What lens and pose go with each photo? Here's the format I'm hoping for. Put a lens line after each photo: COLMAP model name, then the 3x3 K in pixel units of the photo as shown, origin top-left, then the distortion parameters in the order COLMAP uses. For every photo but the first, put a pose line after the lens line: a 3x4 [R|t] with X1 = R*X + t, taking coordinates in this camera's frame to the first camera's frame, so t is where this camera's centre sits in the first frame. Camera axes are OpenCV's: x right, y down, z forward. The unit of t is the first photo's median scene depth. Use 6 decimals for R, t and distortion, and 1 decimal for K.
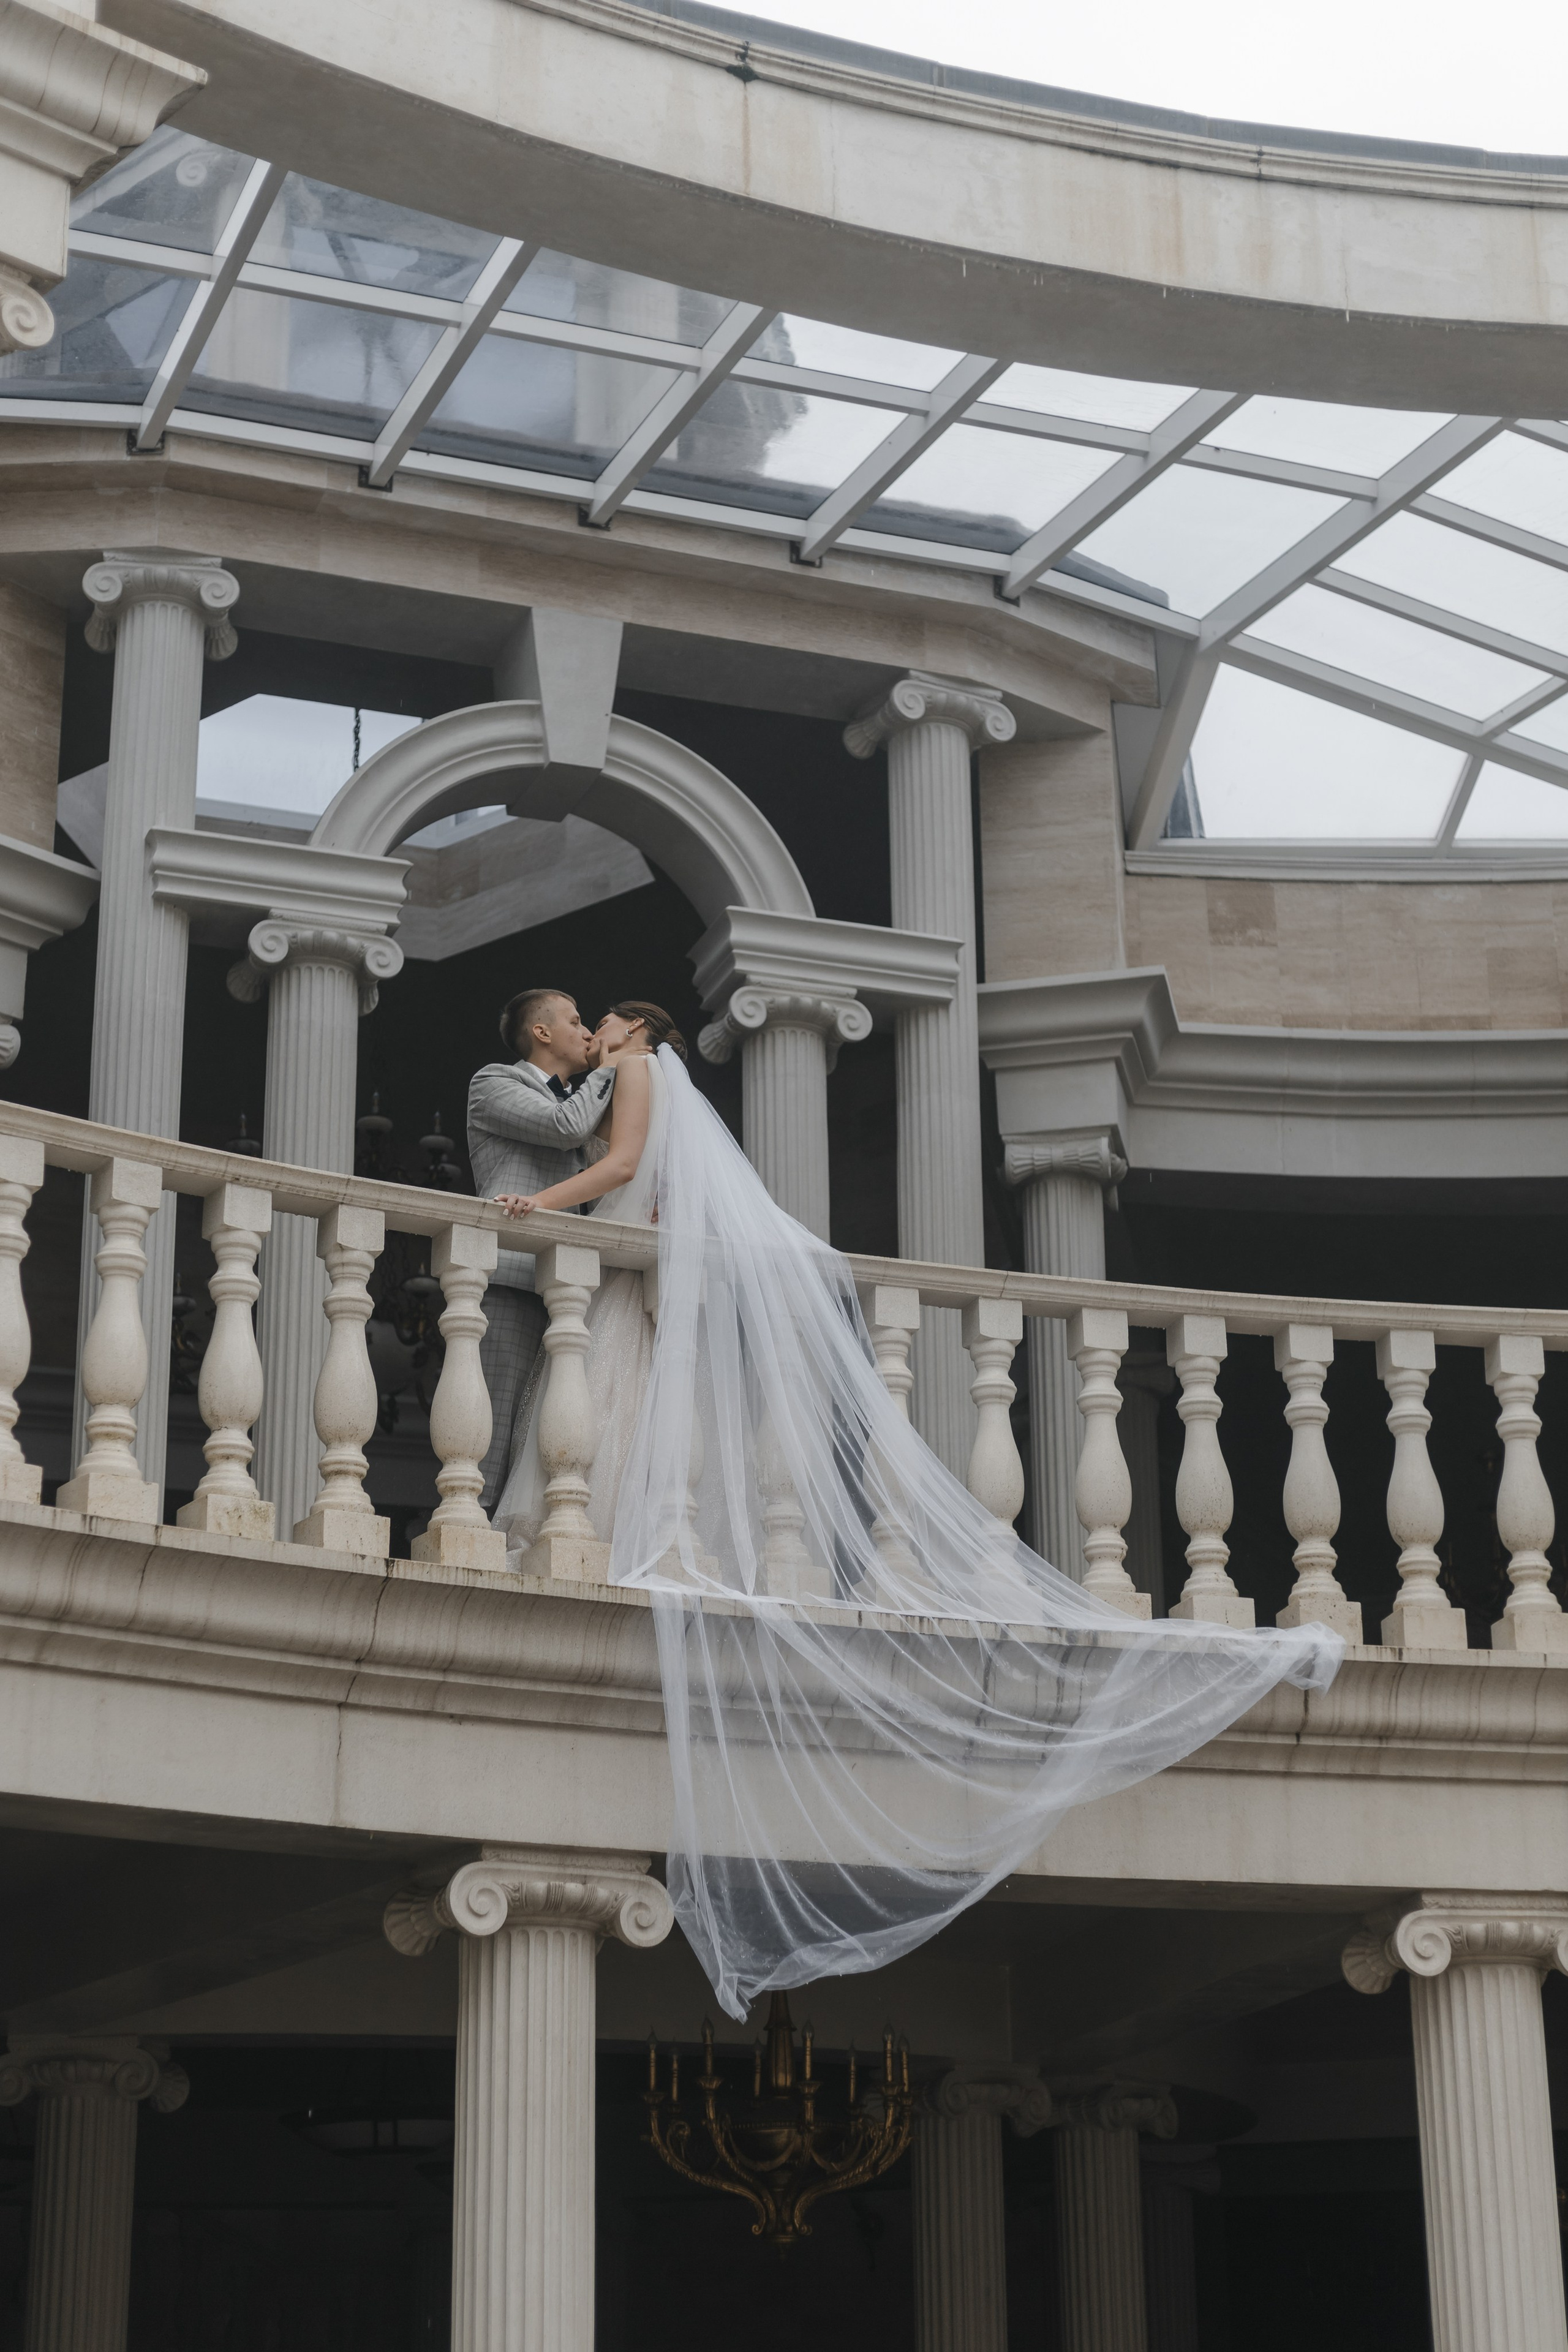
lens RADIAL K [[3555.8, 0, 784.0], [0, 3555.8, 1176.0], [0, 0, 1]] dist [0.010540, 0.035886]
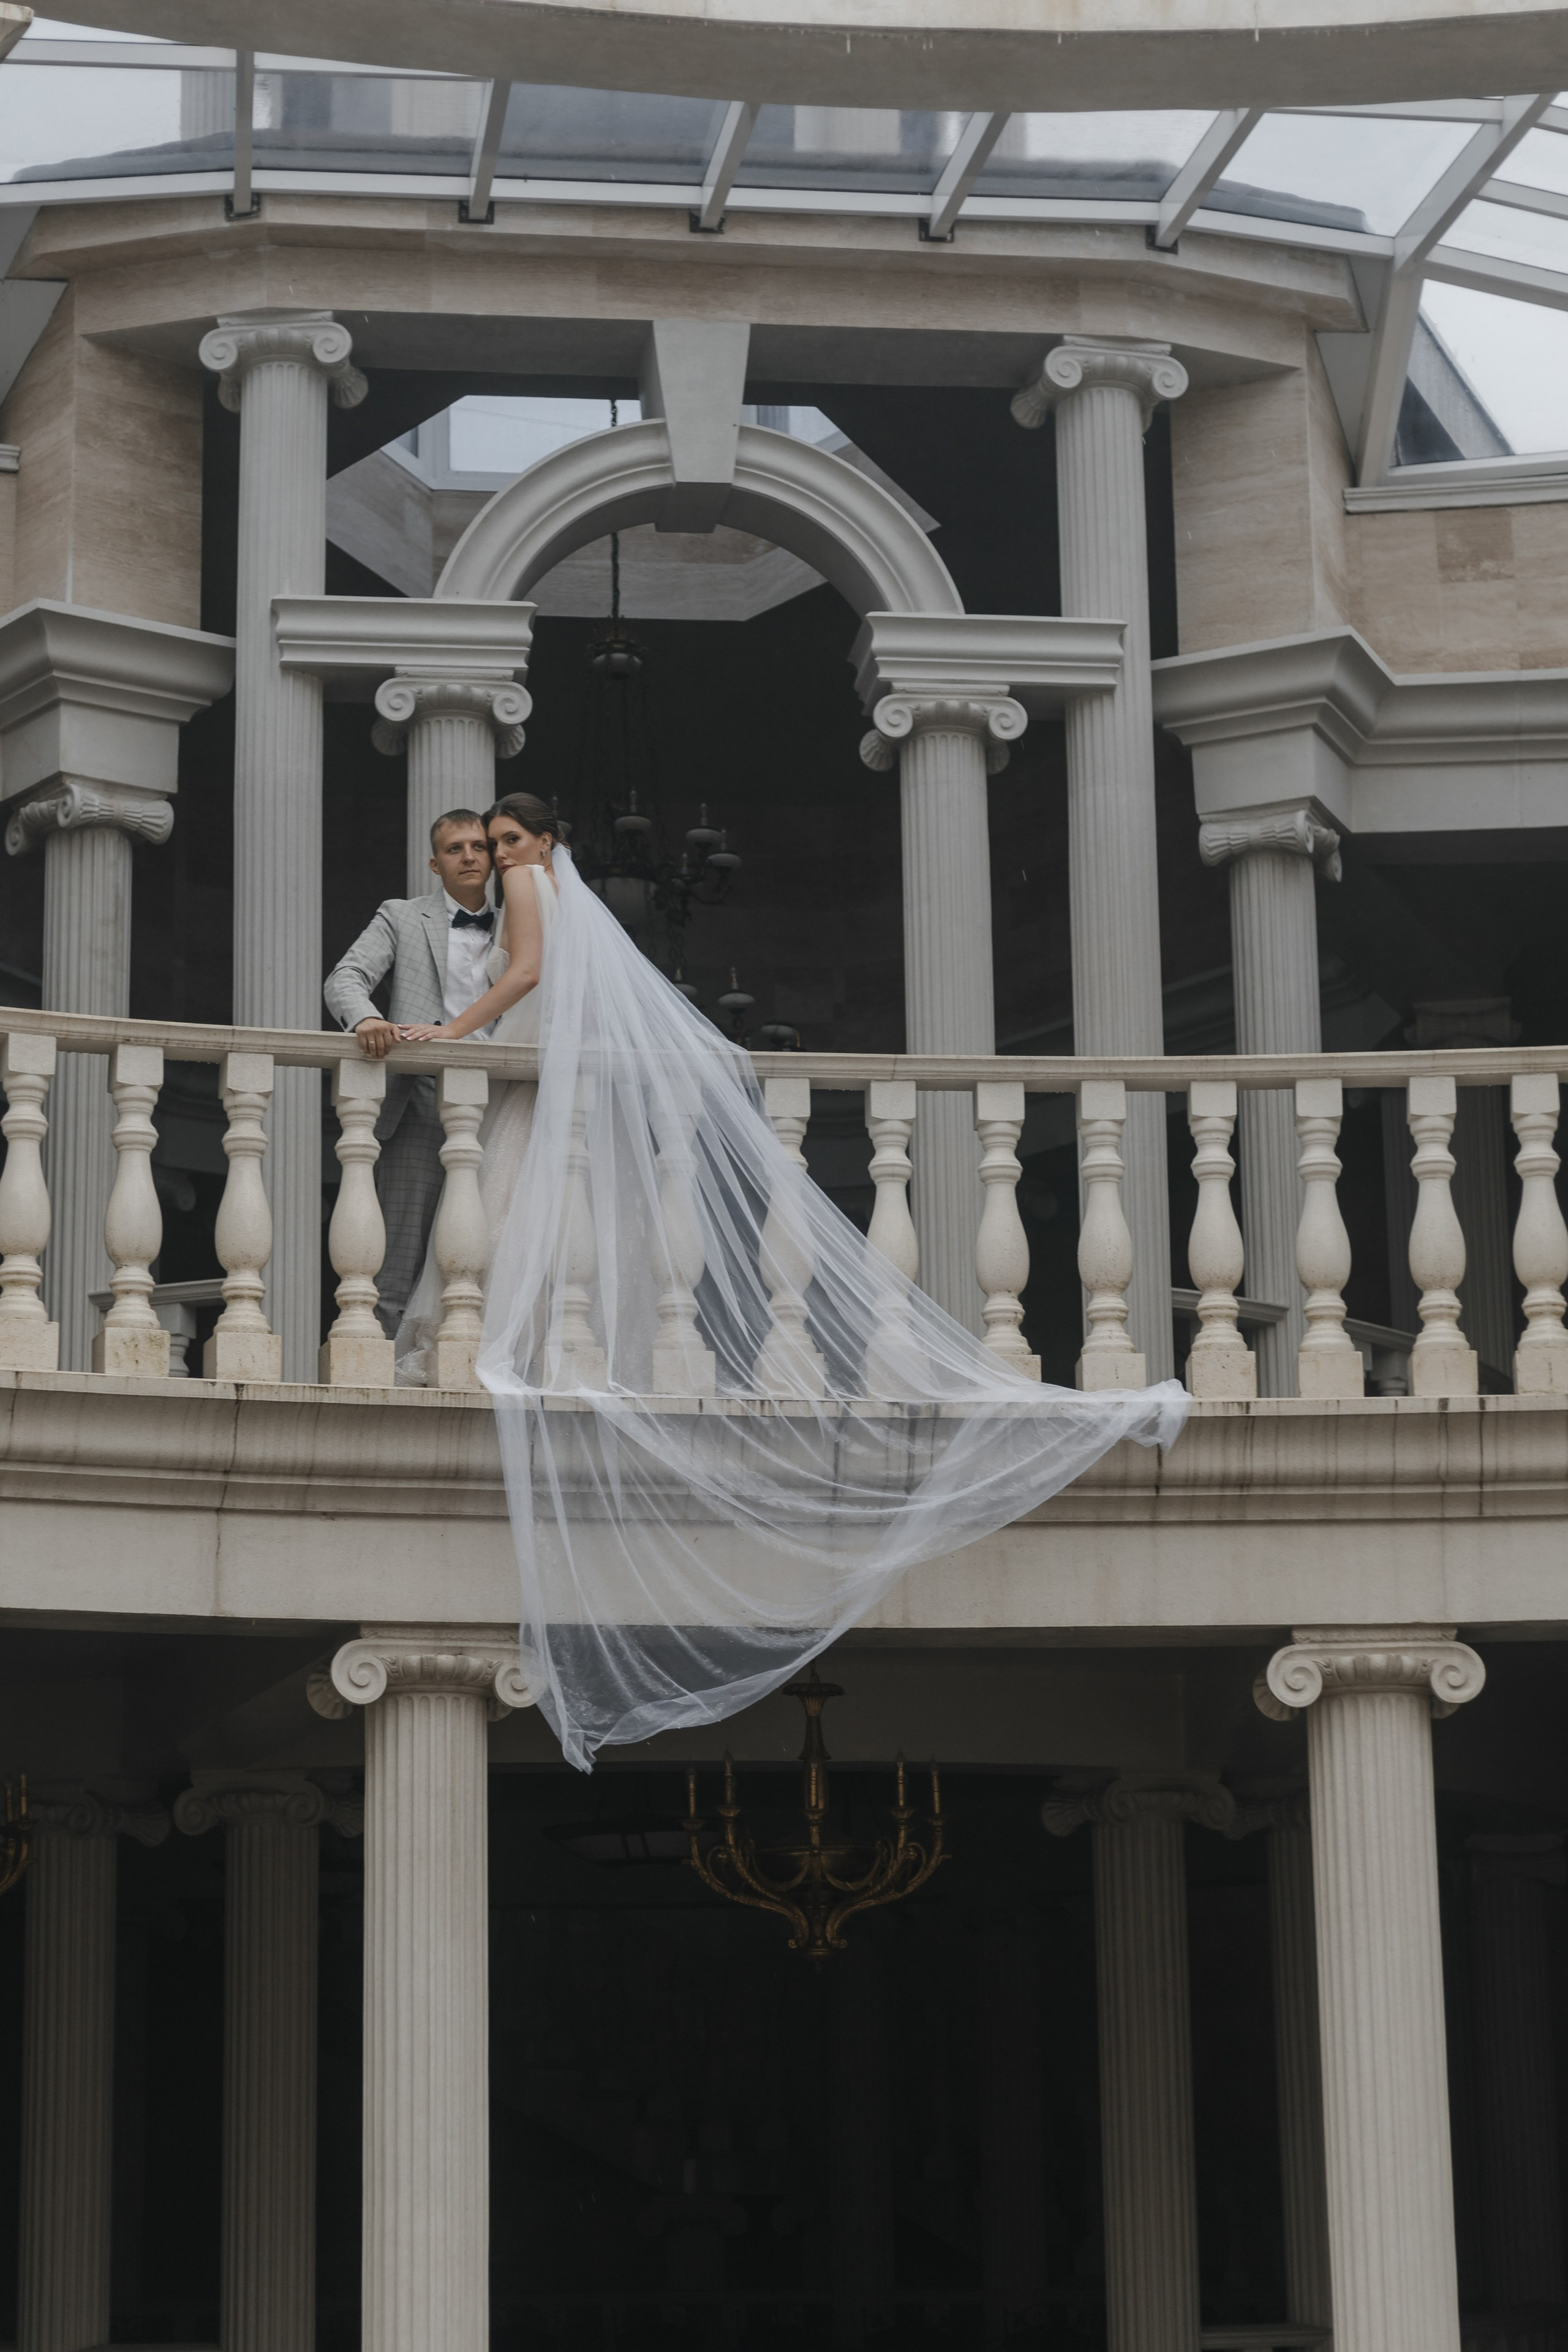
lens RADIAL K [[4353.8, 0, 783.6], [0, 4353.8, 1095.9], [0, 0, 1]] dist [0.038778, -0.037227]
pose [[0.971324, -0.057435, -0.230718, 0.253378], [0.081709, 0.991918, 0.097068, -0.068727], [0.223278, -0.113136, 0.968167, -0.195577]]
